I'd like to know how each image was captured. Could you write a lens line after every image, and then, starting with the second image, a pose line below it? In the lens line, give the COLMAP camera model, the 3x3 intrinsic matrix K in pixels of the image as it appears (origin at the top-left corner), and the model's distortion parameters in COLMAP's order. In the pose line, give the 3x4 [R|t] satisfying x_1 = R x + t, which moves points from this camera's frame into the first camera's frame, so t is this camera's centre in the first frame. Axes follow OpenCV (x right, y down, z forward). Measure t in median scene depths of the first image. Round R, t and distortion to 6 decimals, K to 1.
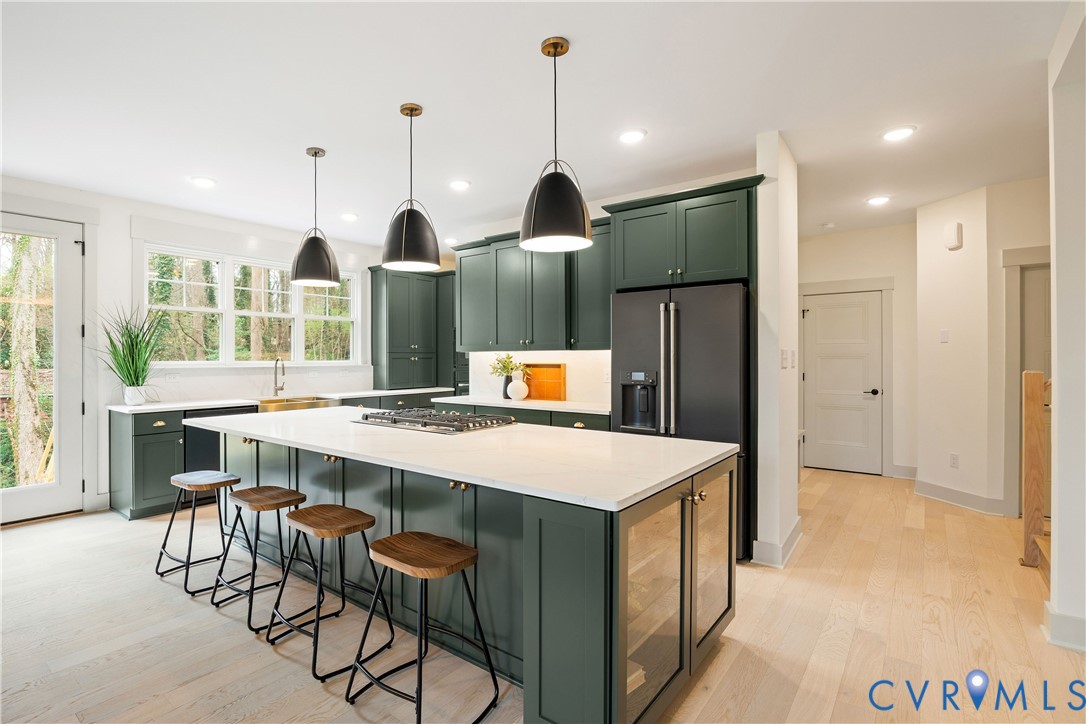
lens RADIAL K [[521.6, 0, 540.8], [0, 521.6, 359.2], [0, 0, 1]] dist [-0.010940, 0.000237]
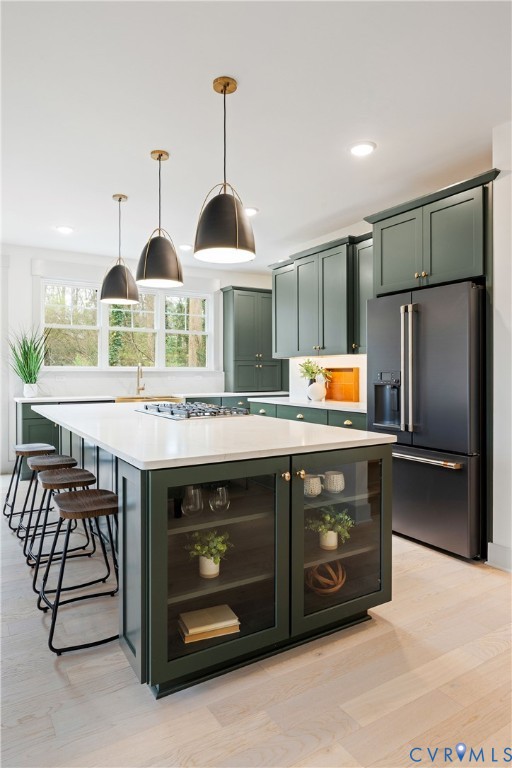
lens RADIAL K [[487.5, 0, 303.4], [0, 487.5, 376.2], [0, 0, 1]] dist [-0.008479, -0.000200]
pose [[0.948624, 0.002123, -0.316400, 0.306906], [0.000253, 0.999972, 0.007468, 0.022521], [0.316407, -0.007164, 0.948597, 0.013625]]
